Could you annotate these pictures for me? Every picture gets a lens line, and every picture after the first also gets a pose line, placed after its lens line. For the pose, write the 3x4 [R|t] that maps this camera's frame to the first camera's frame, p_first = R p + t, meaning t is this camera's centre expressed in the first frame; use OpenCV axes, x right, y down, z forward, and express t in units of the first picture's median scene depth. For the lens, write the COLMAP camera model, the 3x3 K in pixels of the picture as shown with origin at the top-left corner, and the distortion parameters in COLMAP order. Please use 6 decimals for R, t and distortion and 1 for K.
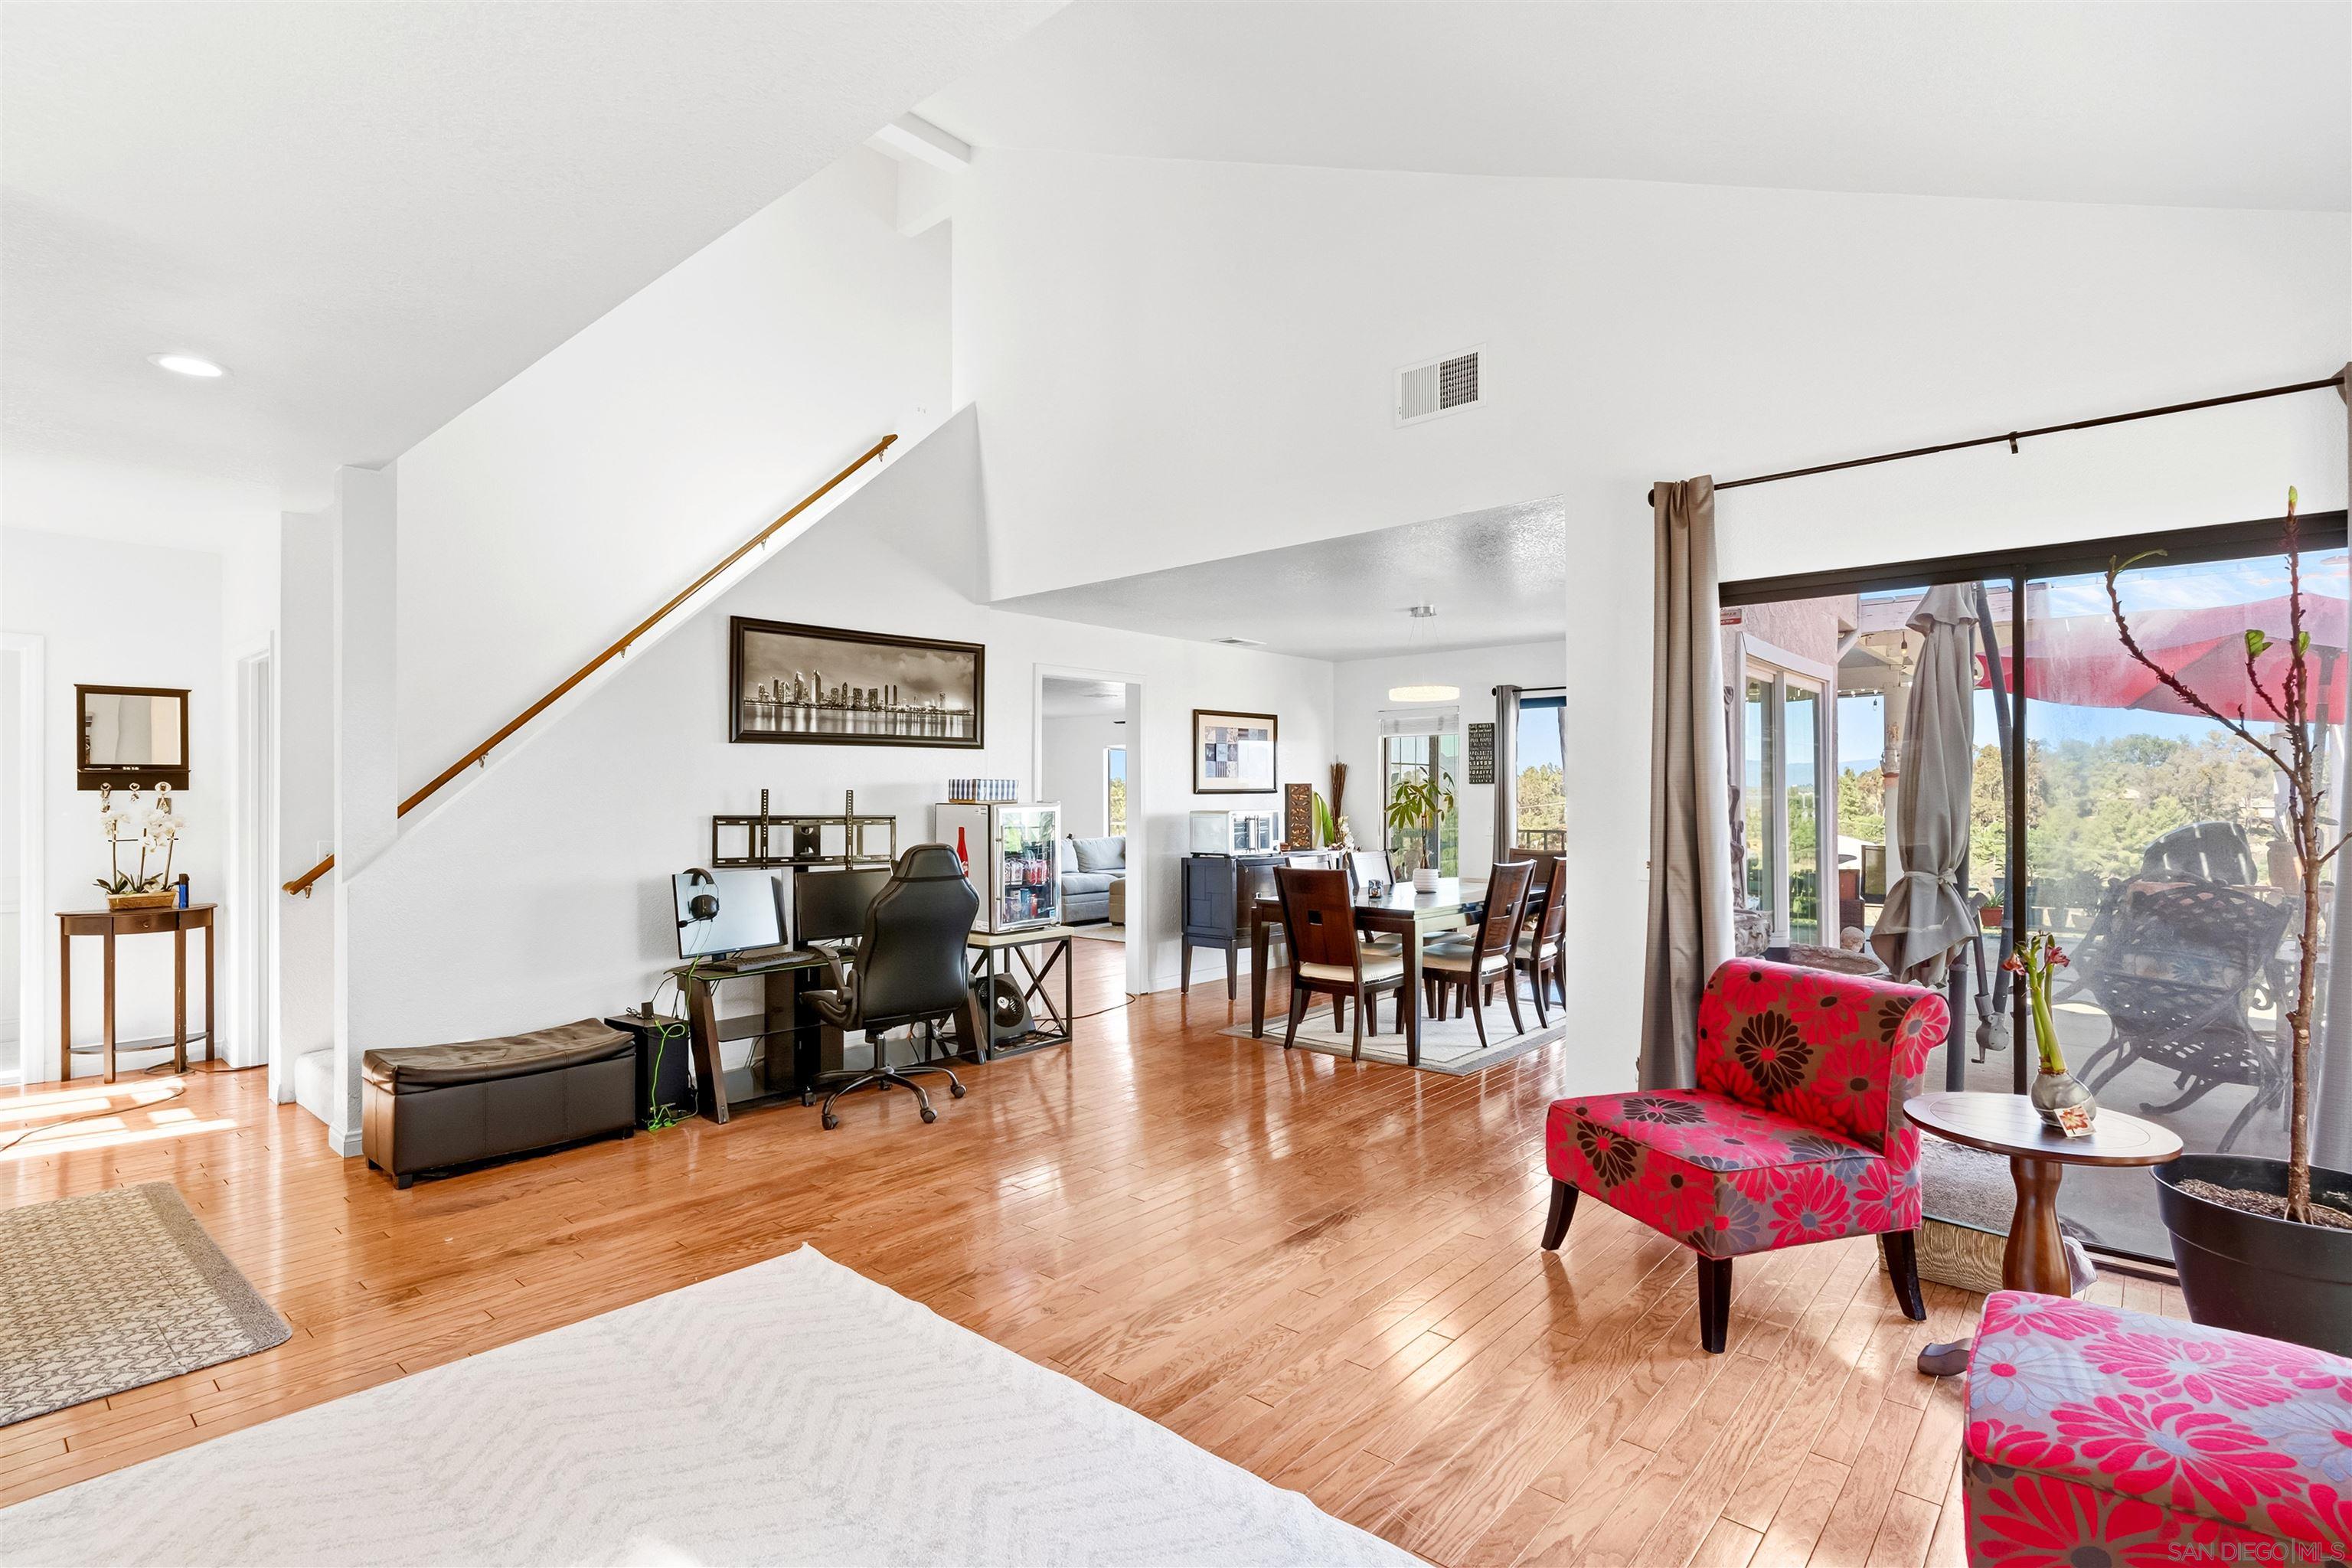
lens RADIAL K [[1132.1, 0, 1176.4], [0, 1132.1, 790.4], [0, 0, 1]] dist [0.000181, -0.000273]
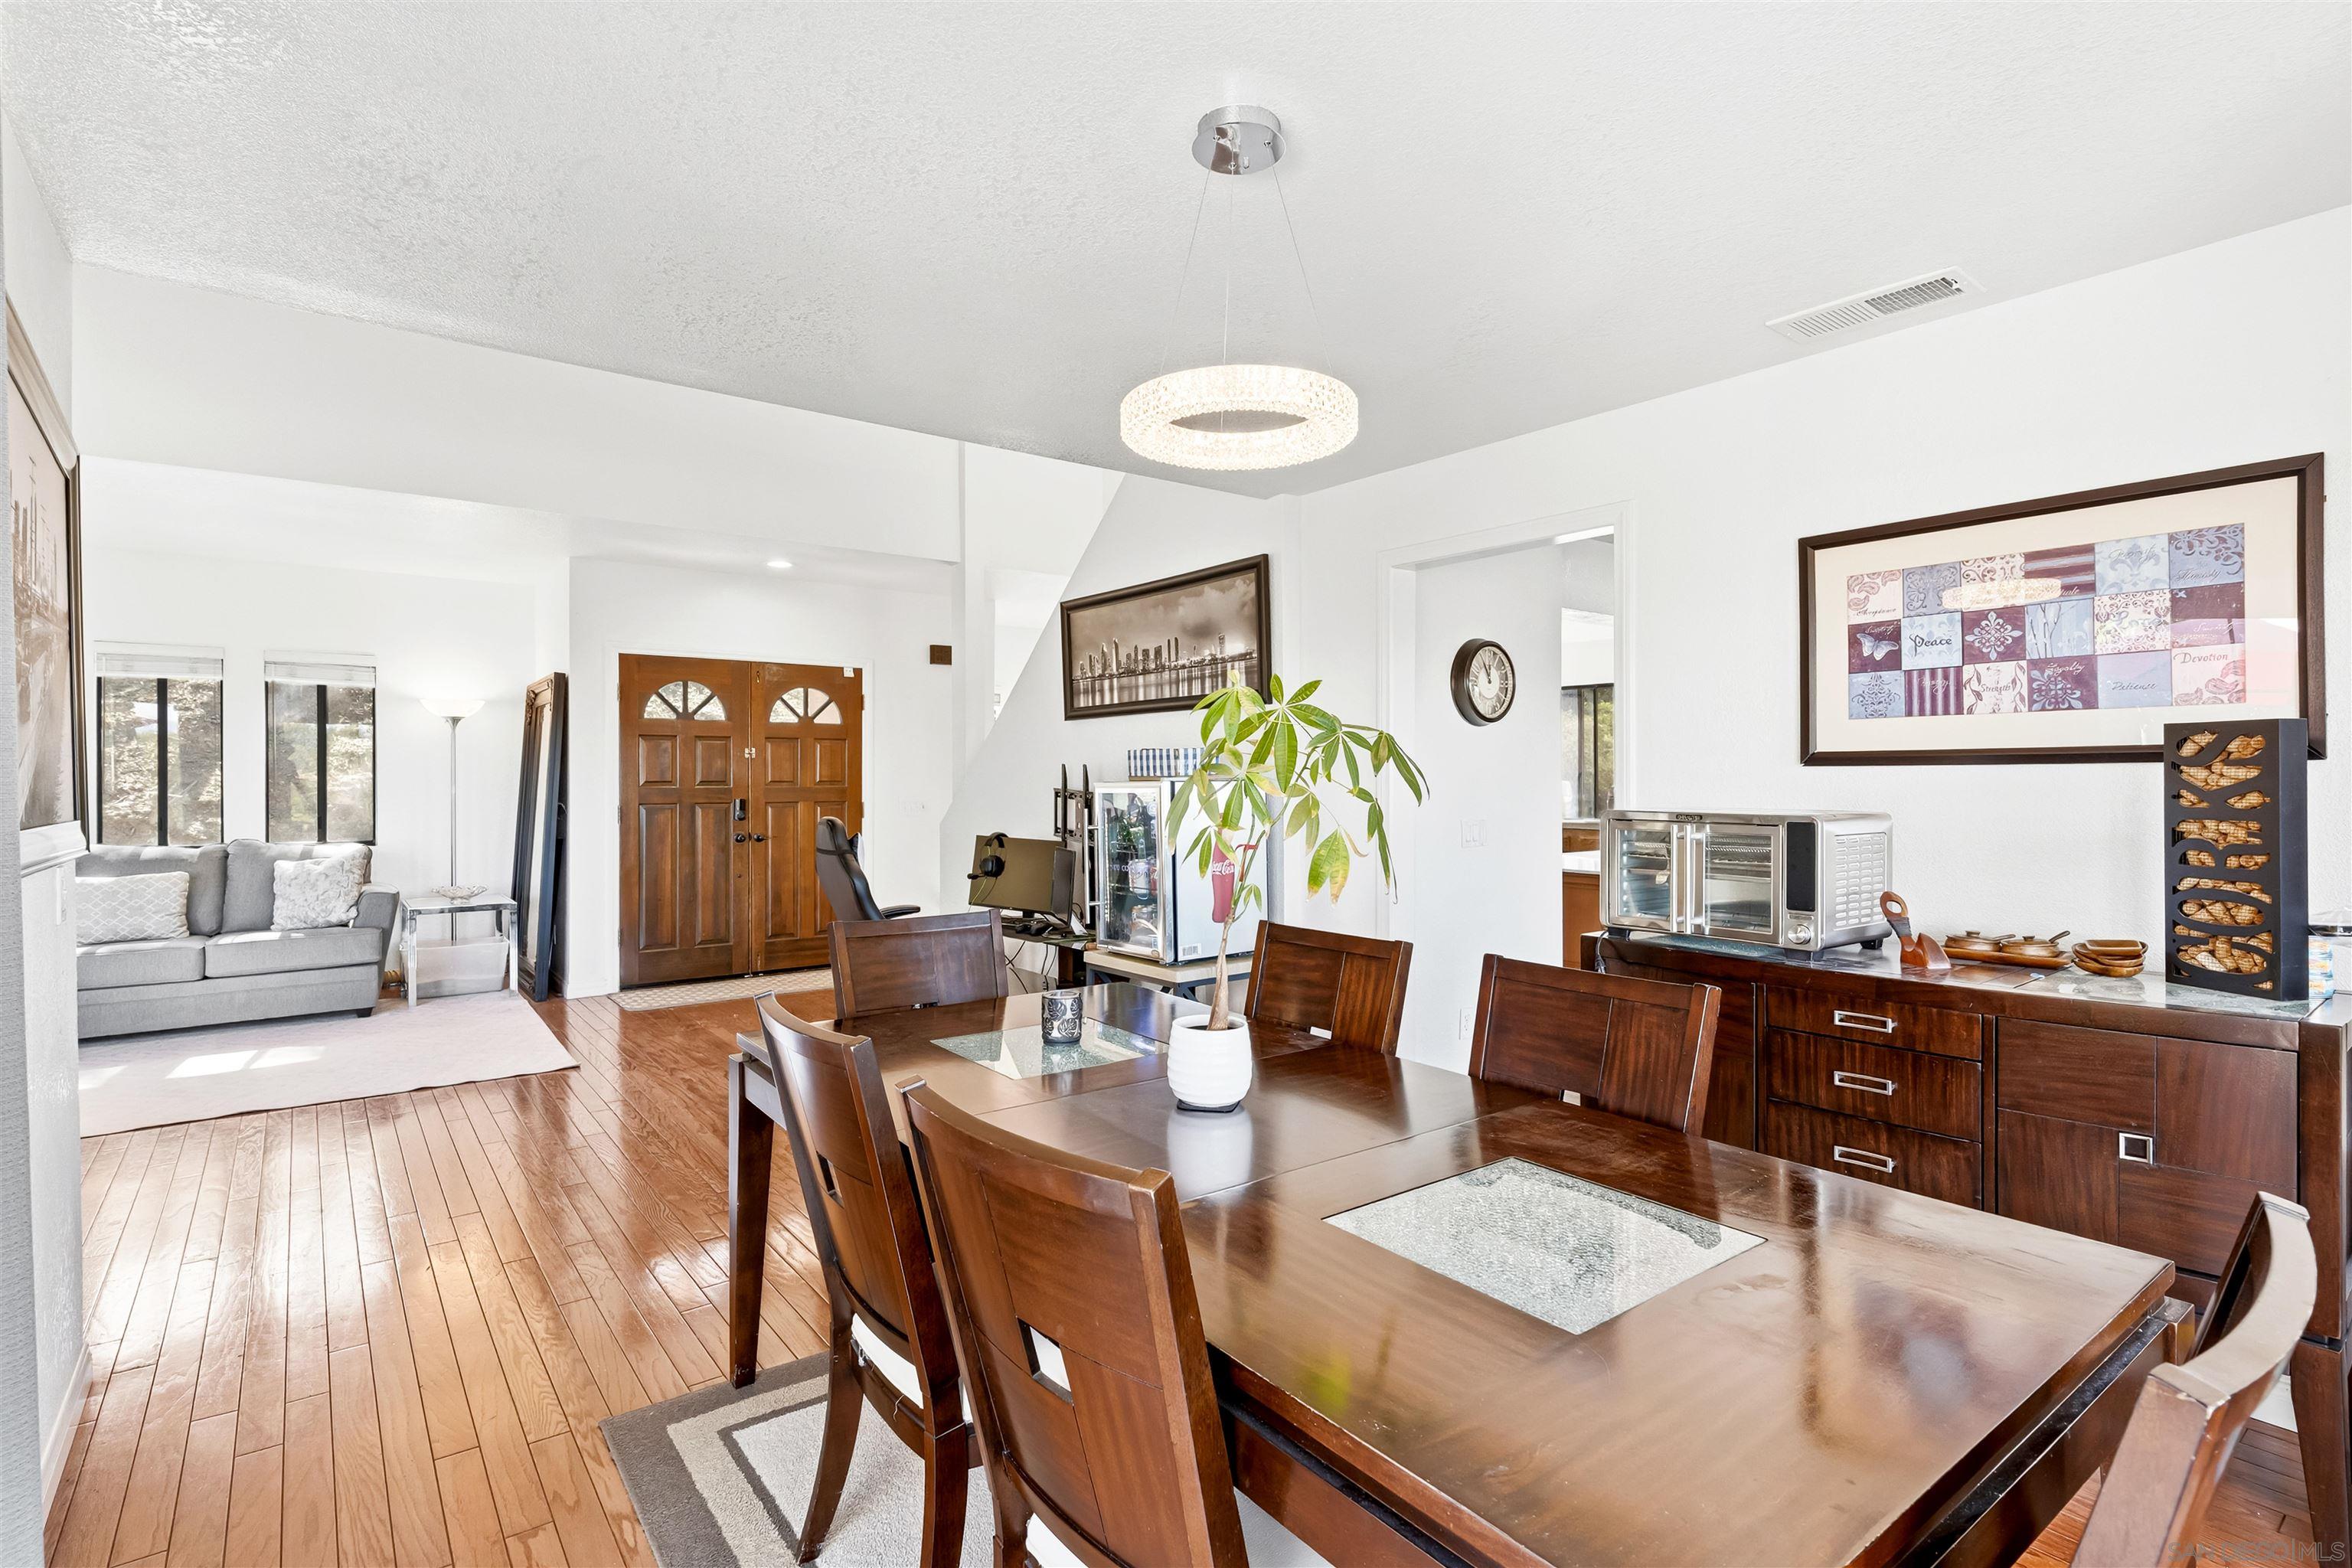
lens RADIAL K [[1132.1, 0, 1173.8], [0, 1132.1, 778.7], [0, 0, 1]] dist [0.000181, -0.000273]
pose [[-0.192891, 0.003923, -0.981212, 0.573914], [0.001389, 0.999992, 0.003725, 0.007876], [0.981219, -0.000645, -0.192895, 1.174889]]
